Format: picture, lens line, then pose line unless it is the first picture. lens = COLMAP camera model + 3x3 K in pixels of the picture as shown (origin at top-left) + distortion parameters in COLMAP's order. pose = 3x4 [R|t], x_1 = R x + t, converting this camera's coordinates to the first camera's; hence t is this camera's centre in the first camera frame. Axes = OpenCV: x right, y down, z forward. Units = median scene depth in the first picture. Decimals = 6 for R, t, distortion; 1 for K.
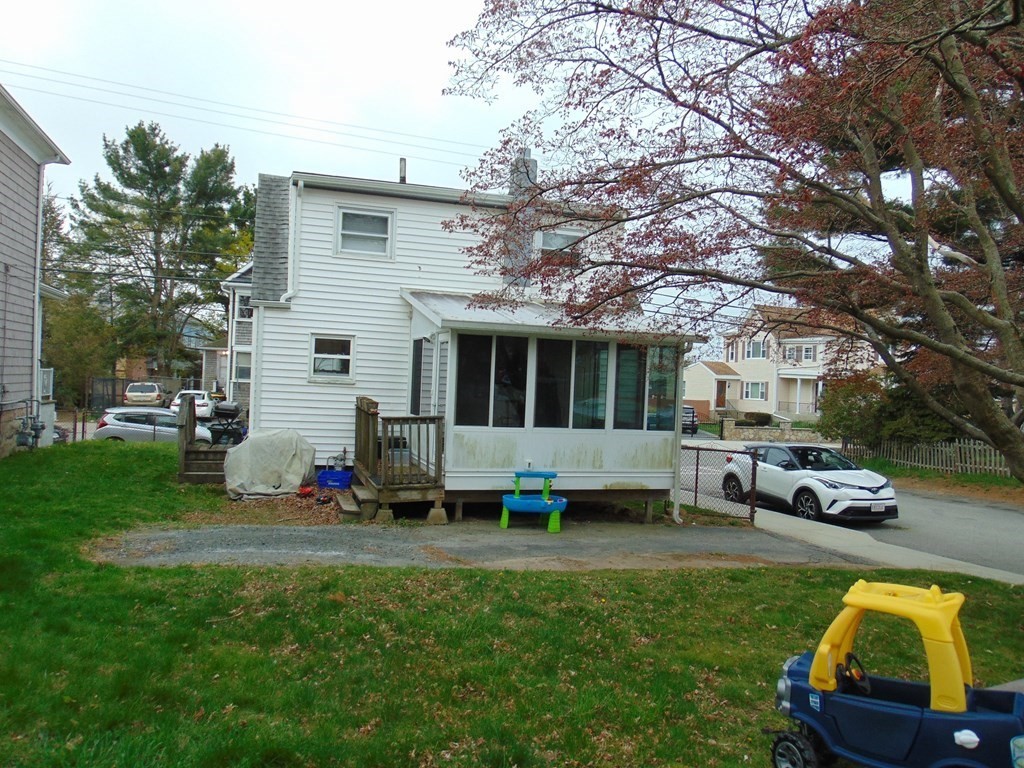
lens RADIAL K [[767.6, 0, 513.0], [0, 767.6, 384.6], [0, 0, 1]] dist [-0.001375, 0.045643]
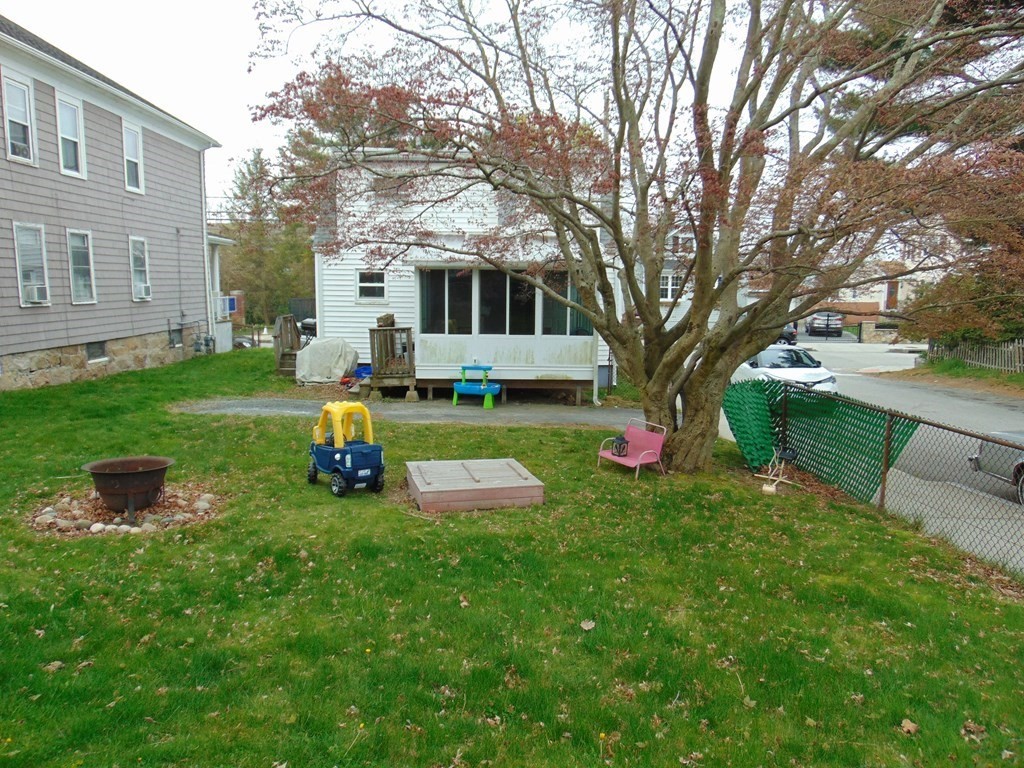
lens RADIAL K [[767.6, 0, 510.8], [0, 767.6, 385.6], [0, 0, 1]] dist [-0.001375, 0.045643]
pose [[0.957309, 0.004810, -0.289028, 0.451049], [0.030256, 0.992702, 0.116733, -0.011324], [0.287480, -0.120495, 0.950177, -0.289853]]
